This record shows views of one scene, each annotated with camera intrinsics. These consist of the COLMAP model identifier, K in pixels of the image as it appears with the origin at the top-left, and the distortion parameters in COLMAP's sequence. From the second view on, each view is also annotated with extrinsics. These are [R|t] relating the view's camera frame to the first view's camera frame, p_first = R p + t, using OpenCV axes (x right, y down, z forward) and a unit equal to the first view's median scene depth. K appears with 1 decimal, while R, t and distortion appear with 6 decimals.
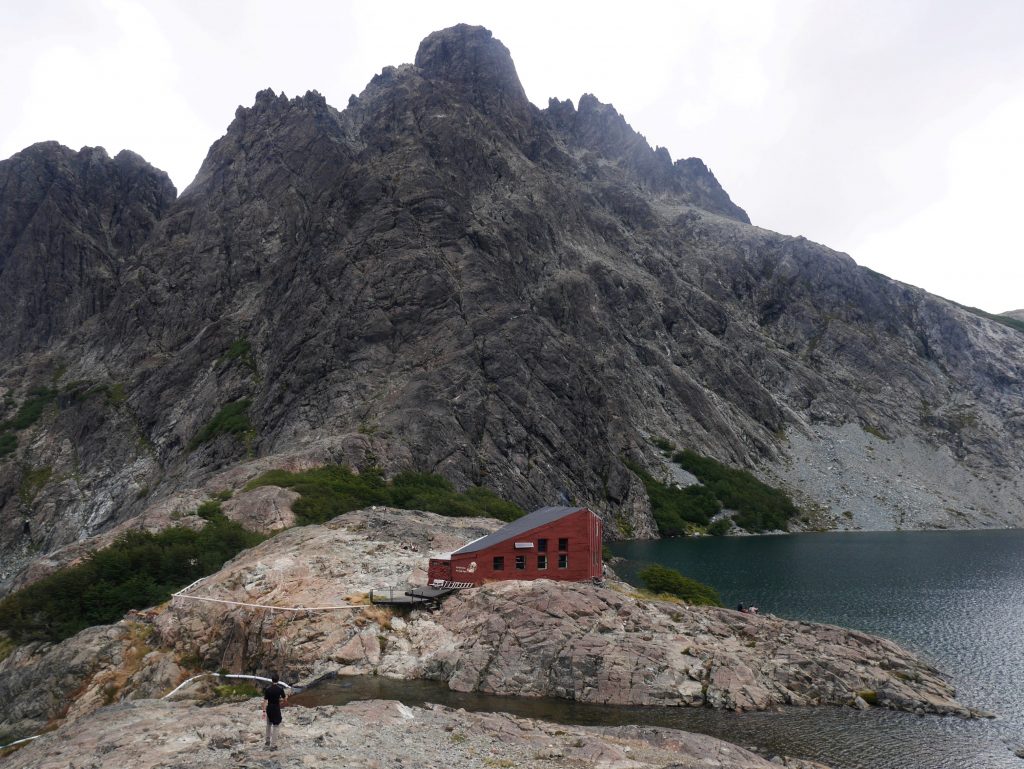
lens RADIAL K [[738.8, 0, 512.0], [0, 738.8, 384.5], [0, 0, 1]] dist [-0.082570, 0.043264]
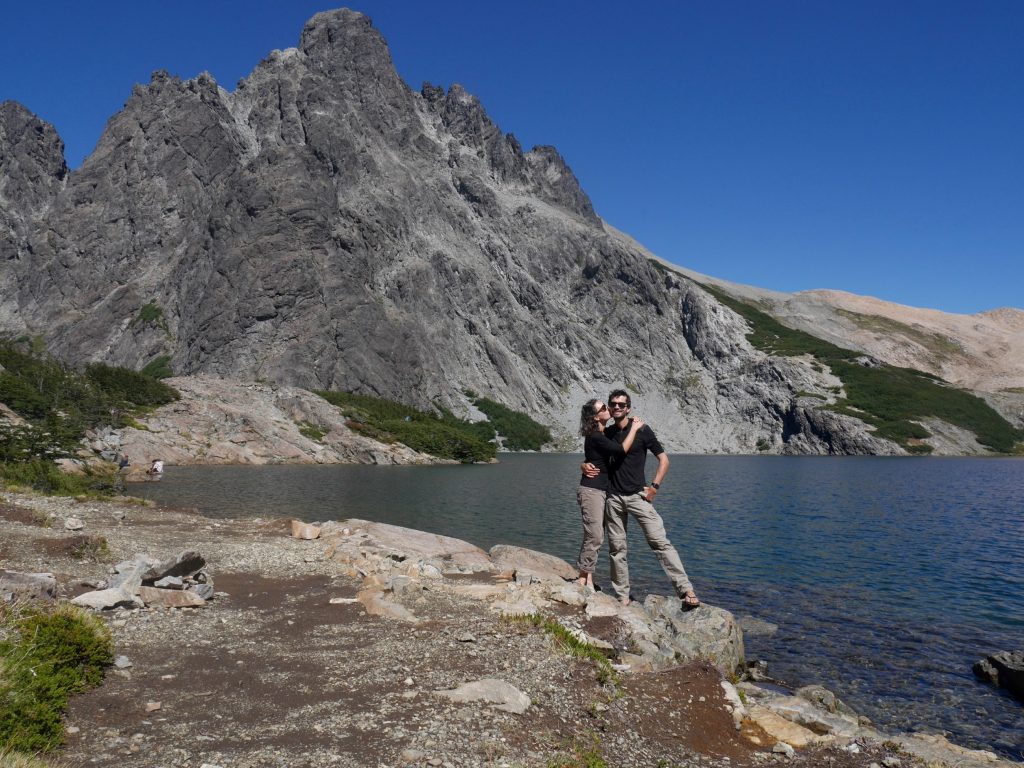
lens RADIAL K [[738.8, 0, 512.0], [0, 738.8, 384.0], [0, 0, 1]] dist [-0.082570, 0.043264]
pose [[0.987747, 0.020498, 0.154712, 0.050451], [-0.030926, 0.997386, 0.065299, -0.025211], [-0.152969, -0.069284, 0.985799, -0.327806]]
